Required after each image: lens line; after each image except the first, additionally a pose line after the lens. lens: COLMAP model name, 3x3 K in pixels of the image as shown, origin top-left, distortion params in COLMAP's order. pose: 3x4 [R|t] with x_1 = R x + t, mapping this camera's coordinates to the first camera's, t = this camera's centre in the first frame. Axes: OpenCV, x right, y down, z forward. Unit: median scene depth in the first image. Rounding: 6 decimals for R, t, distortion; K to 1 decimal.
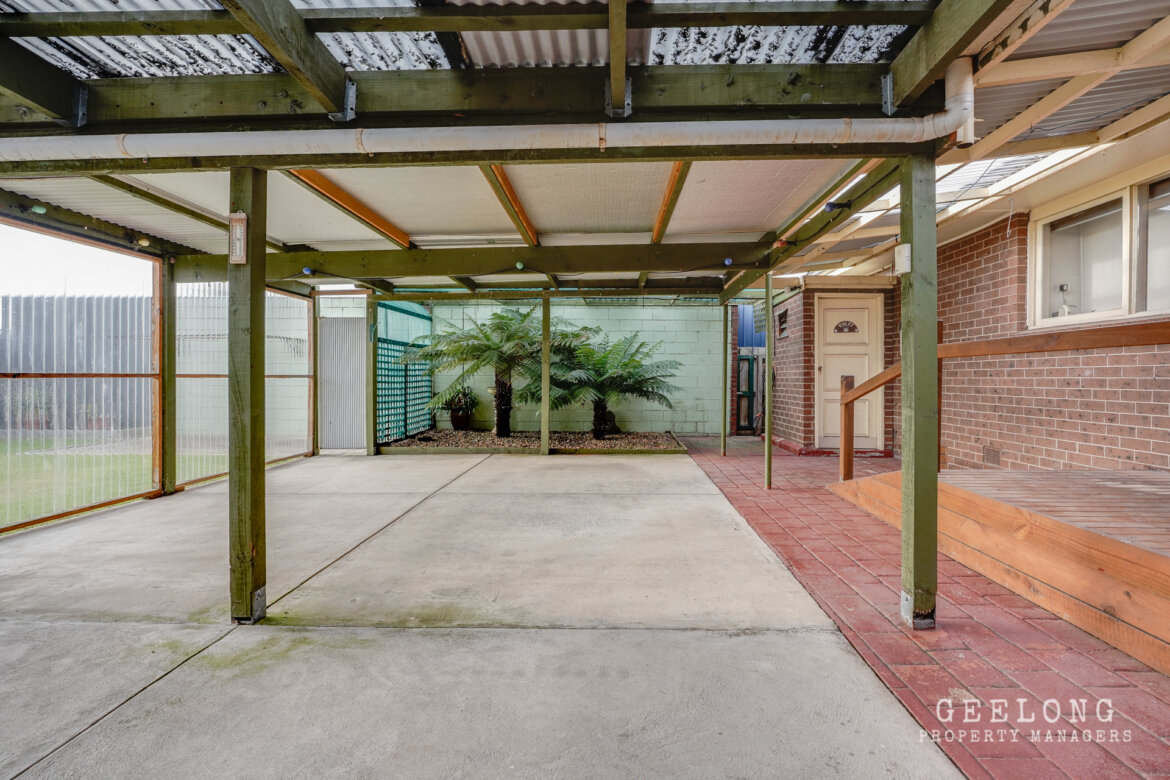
lens RADIAL K [[524.5, 0, 594.2], [0, 524.5, 382.8], [0, 0, 1]] dist [-0.000827, -0.000047]
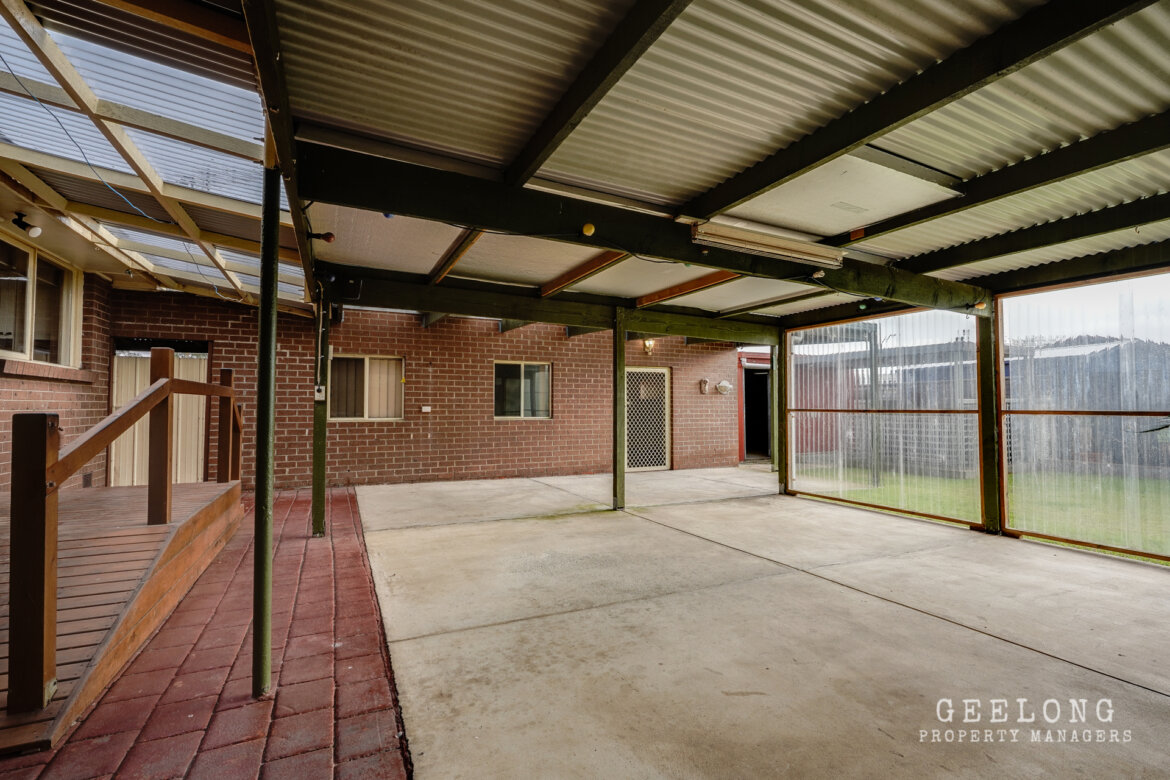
lens RADIAL K [[524.5, 0, 596.6], [0, 524.5, 391.6], [0, 0, 1]] dist [-0.000827, -0.000047]
pose [[-0.873040, -0.022050, -0.487150, 0.338608], [-0.011857, 0.999642, -0.023999, -0.020754], [0.487505, -0.015176, -0.872988, 1.610209]]
